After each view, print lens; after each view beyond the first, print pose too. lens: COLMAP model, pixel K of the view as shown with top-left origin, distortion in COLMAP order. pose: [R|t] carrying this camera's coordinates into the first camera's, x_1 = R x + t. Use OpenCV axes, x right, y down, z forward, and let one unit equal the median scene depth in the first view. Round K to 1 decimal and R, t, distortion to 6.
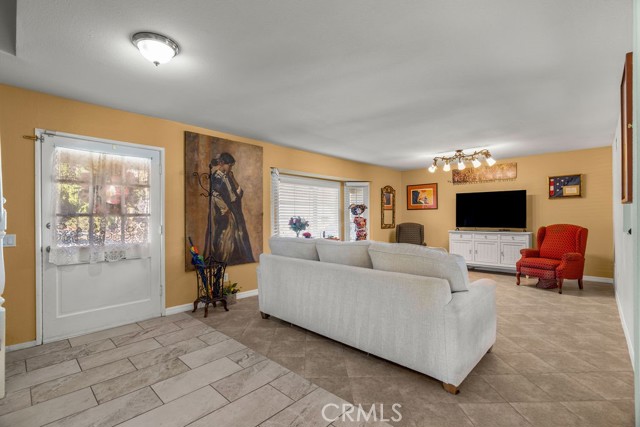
lens RADIAL K [[293.0, 0, 320.0], [0, 293.0, 213.5], [0, 0, 1]] dist [-0.009245, 0.000222]
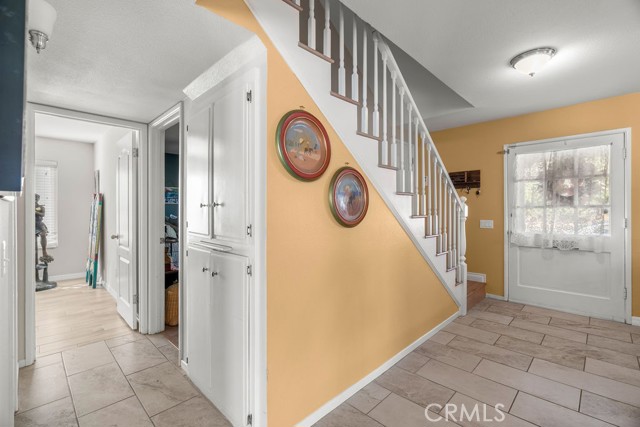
lens RADIAL K [[291.9, 0, 318.8], [0, 291.9, 209.1], [0, 0, 1]] dist [-0.011565, 0.000907]
pose [[-0.027276, 0.007490, -0.999600, 0.239226], [0.014197, 0.999874, 0.007105, -0.004596], [0.999527, -0.013998, -0.027379, 0.081240]]
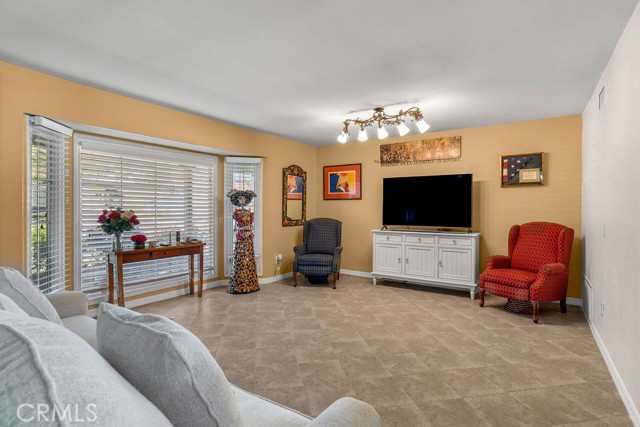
lens RADIAL K [[319.6, 0, 320.7], [0, 319.6, 205.6], [0, 0, 1]] dist [-0.003652, -0.000311]
pose [[0.986157, 0.011034, 0.165446, 0.247199], [-0.011738, 0.999926, 0.003275, -0.001530], [-0.165398, -0.005172, 0.986213, 0.338372]]
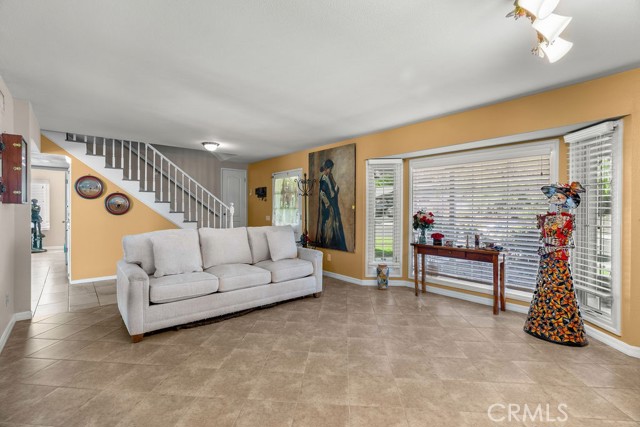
lens RADIAL K [[291.9, 0, 318.8], [0, 291.9, 209.1], [0, 0, 1]] dist [-0.011565, 0.000907]
pose [[-0.106909, 0.006569, -0.994247, 0.787712], [0.008090, 0.999951, 0.005737, 0.000318], [0.994236, -0.007430, -0.106957, 0.907555]]
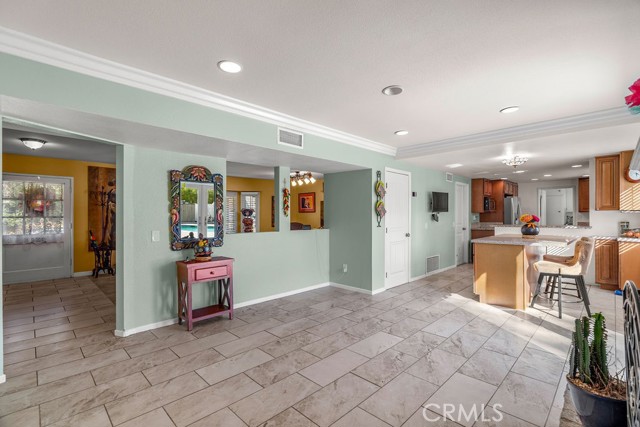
lens RADIAL K [[293.0, 0, 320.0], [0, 293.0, 213.5], [0, 0, 1]] dist [-0.009245, 0.000222]
pose [[0.999502, 0.003688, -0.031351, 0.668008], [-0.003611, 0.999990, 0.002530, -0.018144], [0.031360, -0.002415, 0.999505, -0.446129]]
